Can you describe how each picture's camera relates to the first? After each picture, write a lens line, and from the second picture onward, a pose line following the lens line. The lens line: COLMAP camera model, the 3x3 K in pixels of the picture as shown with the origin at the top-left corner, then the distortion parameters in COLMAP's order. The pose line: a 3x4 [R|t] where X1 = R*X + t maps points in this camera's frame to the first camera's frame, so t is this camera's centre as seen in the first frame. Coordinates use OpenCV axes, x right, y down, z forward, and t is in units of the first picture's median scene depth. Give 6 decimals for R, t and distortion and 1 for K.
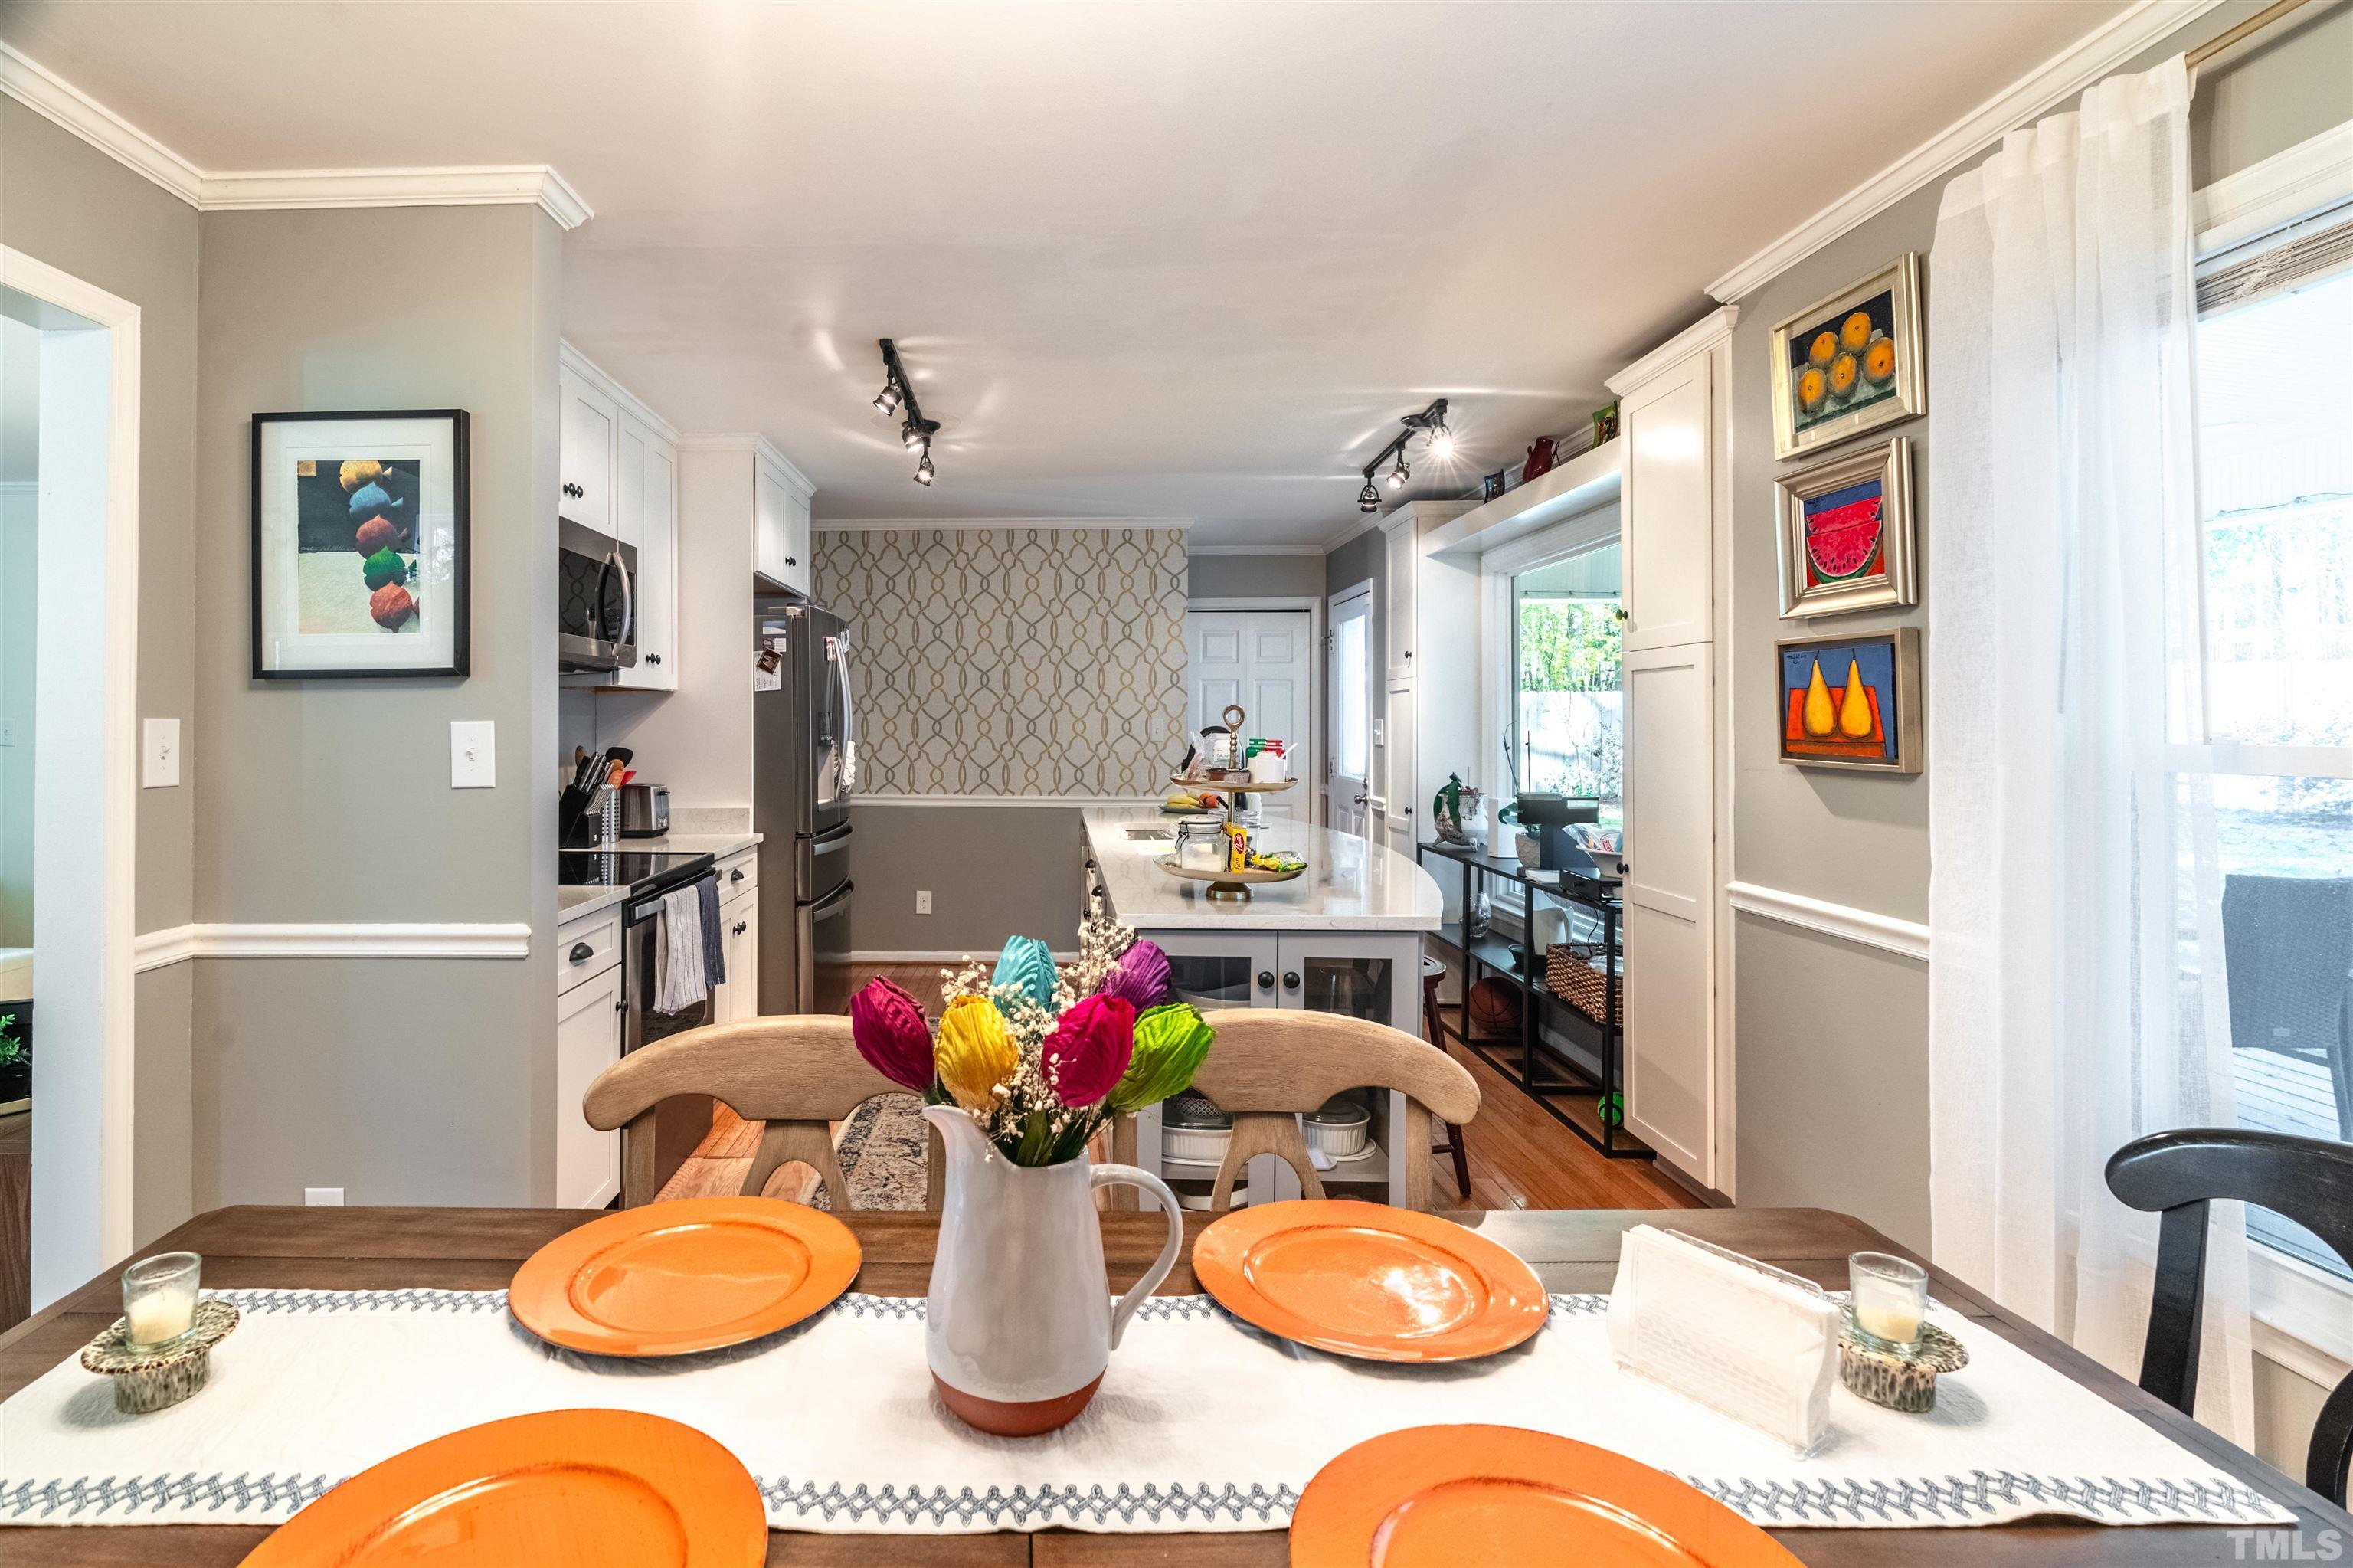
lens RADIAL K [[1232.7, 0, 1172.3], [0, 1232.7, 718.5], [0, 0, 1]] dist [-0.018436, 0.010146]
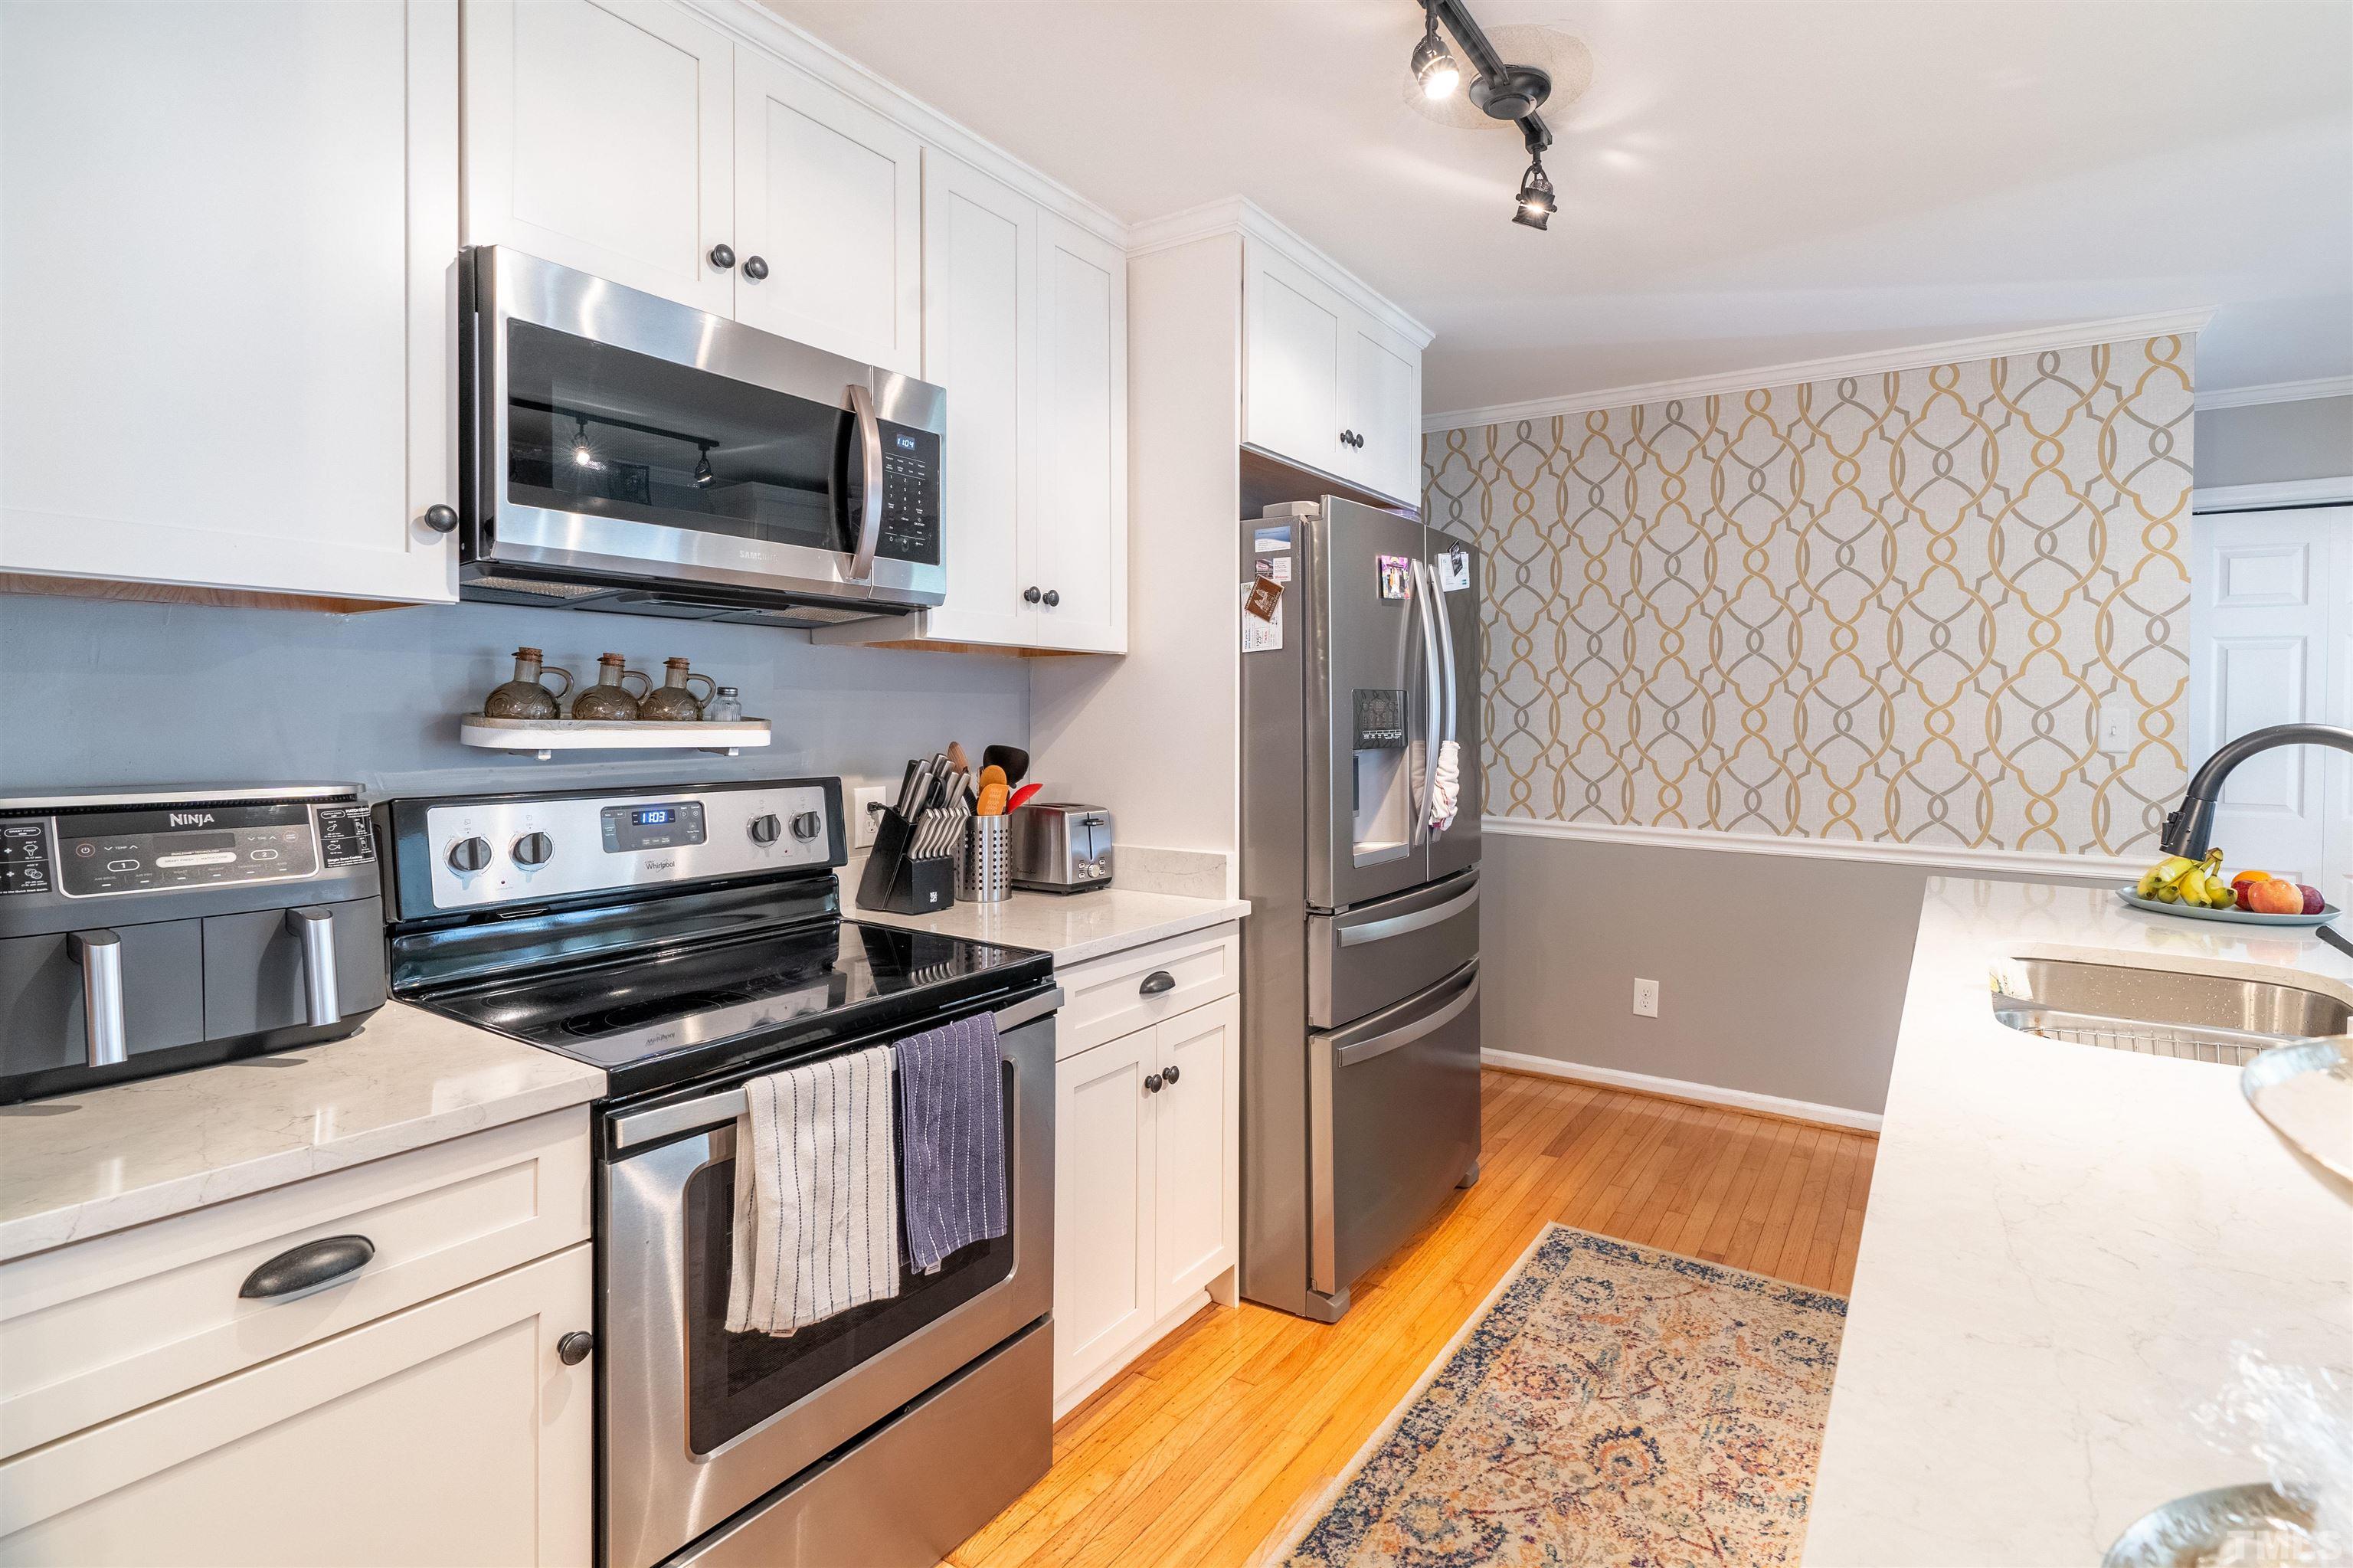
lens RADIAL K [[1232.7, 0, 1172.3], [0, 1232.7, 718.5], [0, 0, 1]] dist [-0.018436, 0.010146]
pose [[0.786016, 0.011390, -0.618101, -0.008327], [-0.006876, 0.999929, 0.009682, 0.003376], [0.618167, -0.003360, 0.786039, 0.525762]]
